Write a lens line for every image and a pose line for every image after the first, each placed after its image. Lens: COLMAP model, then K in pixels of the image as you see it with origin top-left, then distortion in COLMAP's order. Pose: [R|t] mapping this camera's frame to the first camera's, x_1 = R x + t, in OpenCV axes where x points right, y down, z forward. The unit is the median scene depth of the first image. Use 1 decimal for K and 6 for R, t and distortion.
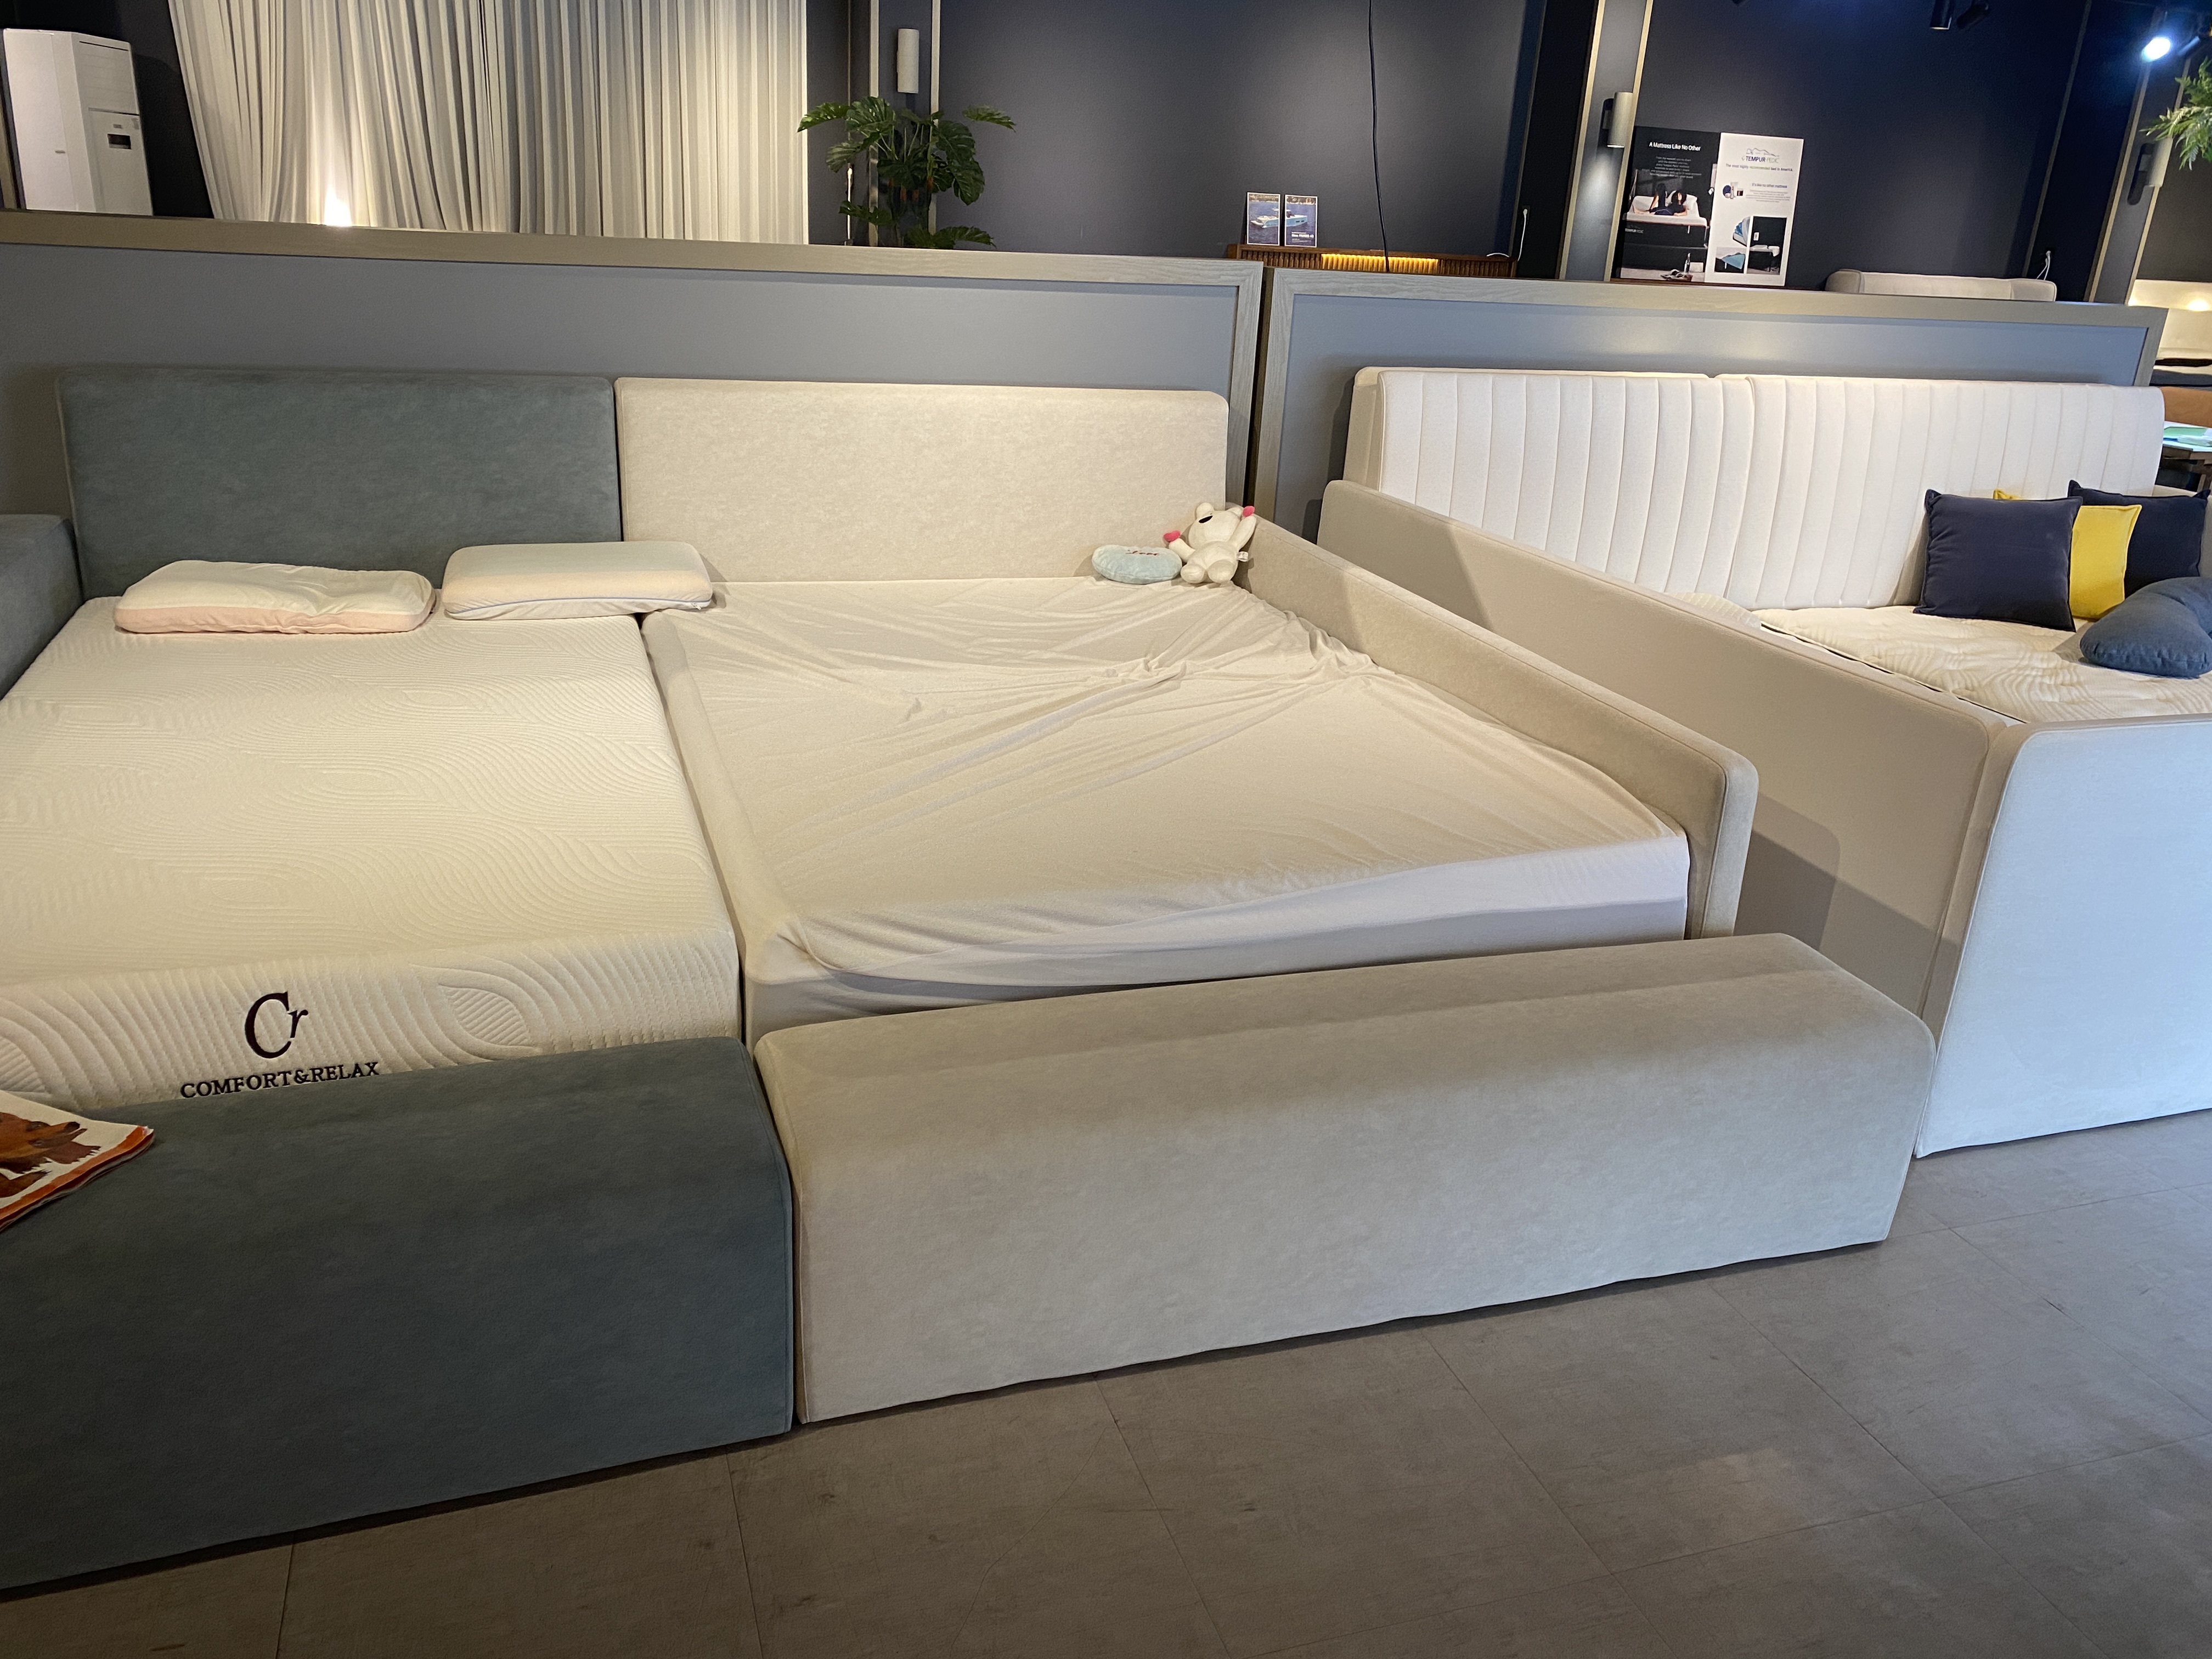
lens RADIAL K [[1685.4, 0, 1103.7], [0, 1685.4, 829.4], [0, 0, 1]] dist [0.005169, 0.000367]
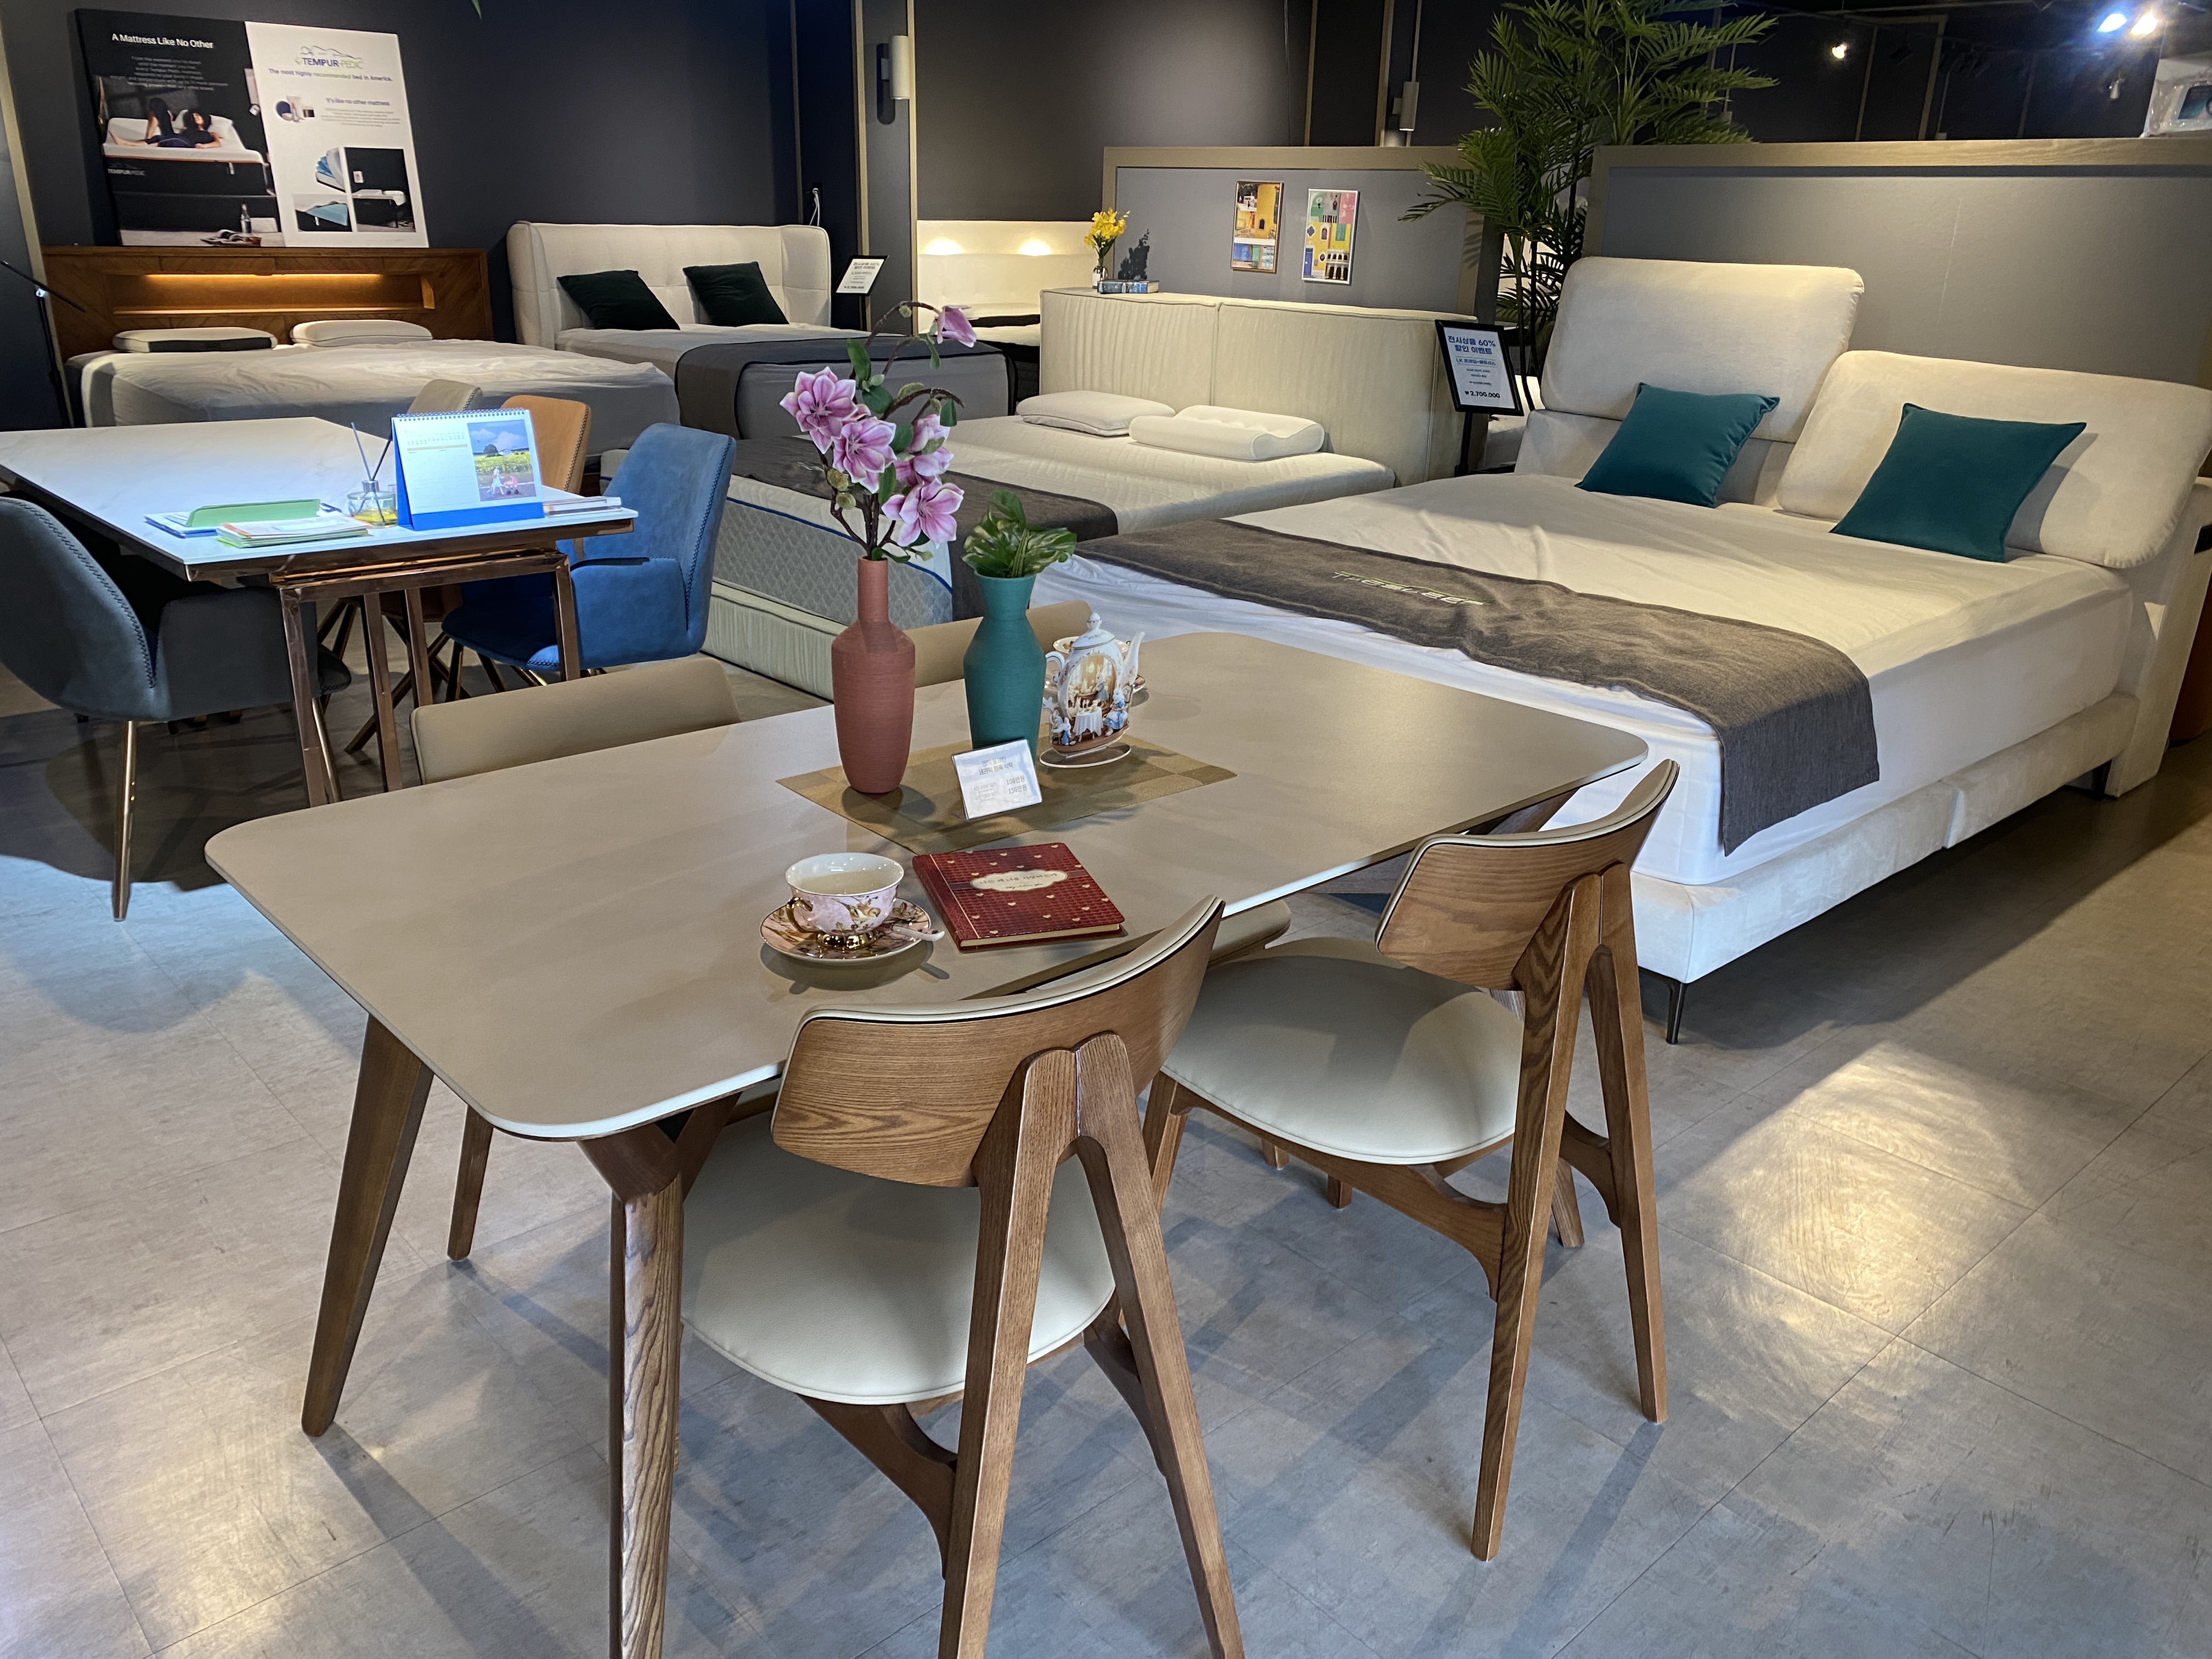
lens RADIAL K [[1685.4, 0, 1107.1], [0, 1685.4, 832.1], [0, 0, 1]] dist [0.005169, 0.000367]
pose [[0.915376, -0.170815, 0.364566, 0.372506], [0.164806, 0.985168, 0.047788, -0.071260], [-0.367321, 0.016339, 0.929951, 0.253808]]
